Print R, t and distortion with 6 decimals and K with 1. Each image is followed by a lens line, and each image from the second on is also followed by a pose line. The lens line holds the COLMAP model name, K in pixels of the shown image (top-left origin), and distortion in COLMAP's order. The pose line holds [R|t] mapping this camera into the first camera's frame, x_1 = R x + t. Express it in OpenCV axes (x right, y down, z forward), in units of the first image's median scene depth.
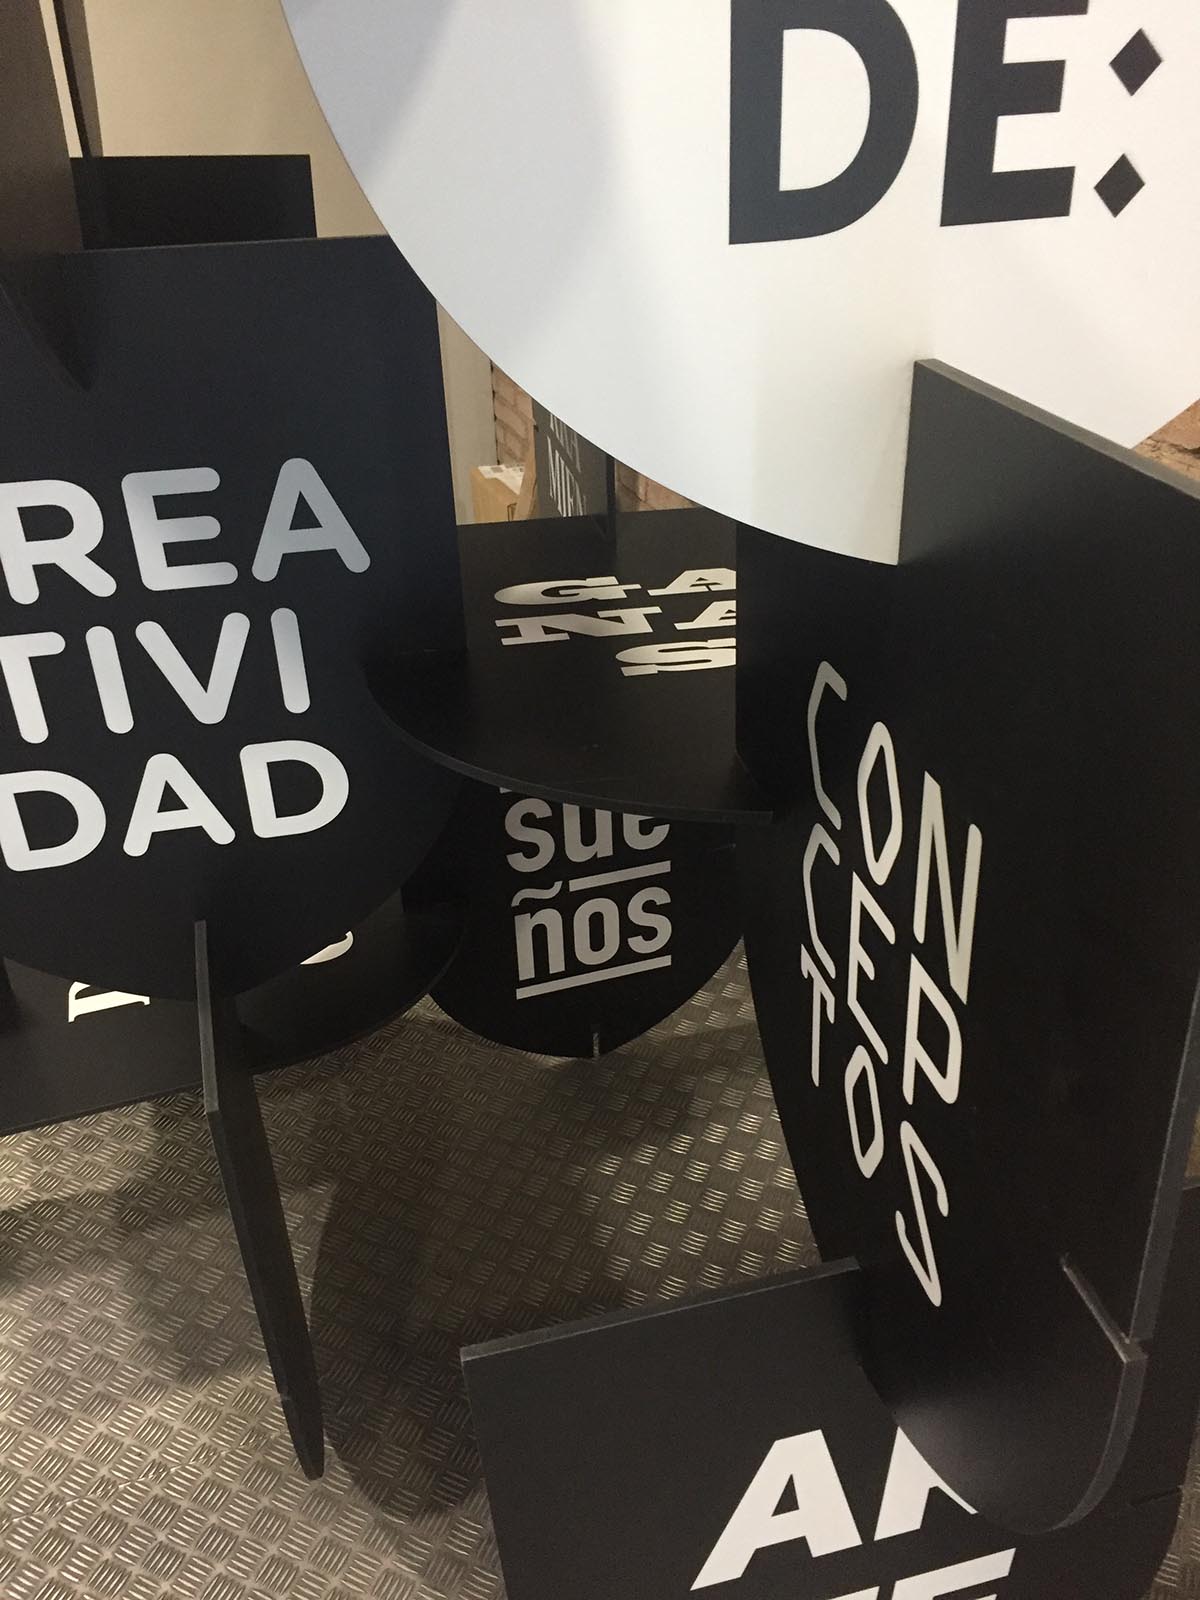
lens RADIAL K [[1363.4, 0, 606.5], [0, 1363.4, 802.7], [0, 0, 1]] dist [0.057993, -0.062880]
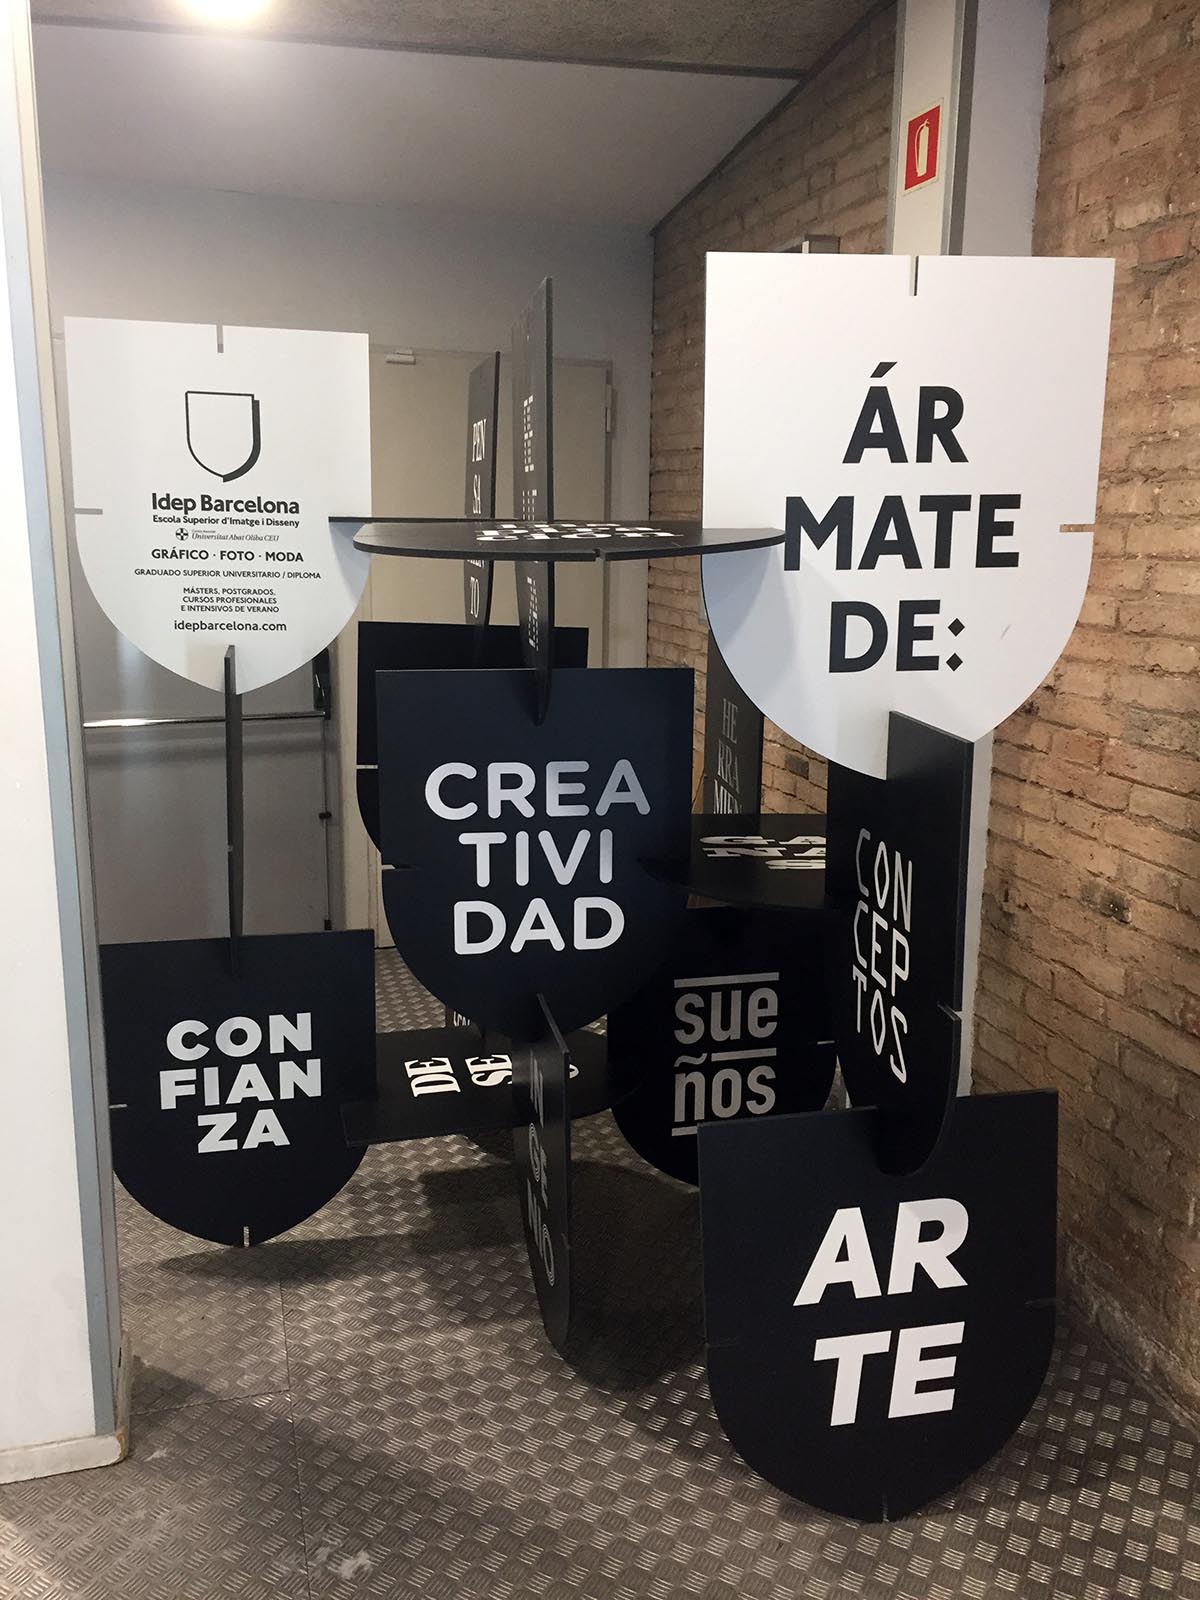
lens RADIAL K [[1363.4, 0, 606.5], [0, 1363.4, 802.7], [0, 0, 1]] dist [0.057993, -0.062880]
pose [[0.996561, 0.051944, -0.064566, -0.103271], [-0.068840, 0.952672, -0.296104, 0.430649], [0.046129, 0.299531, 0.952971, -0.984863]]
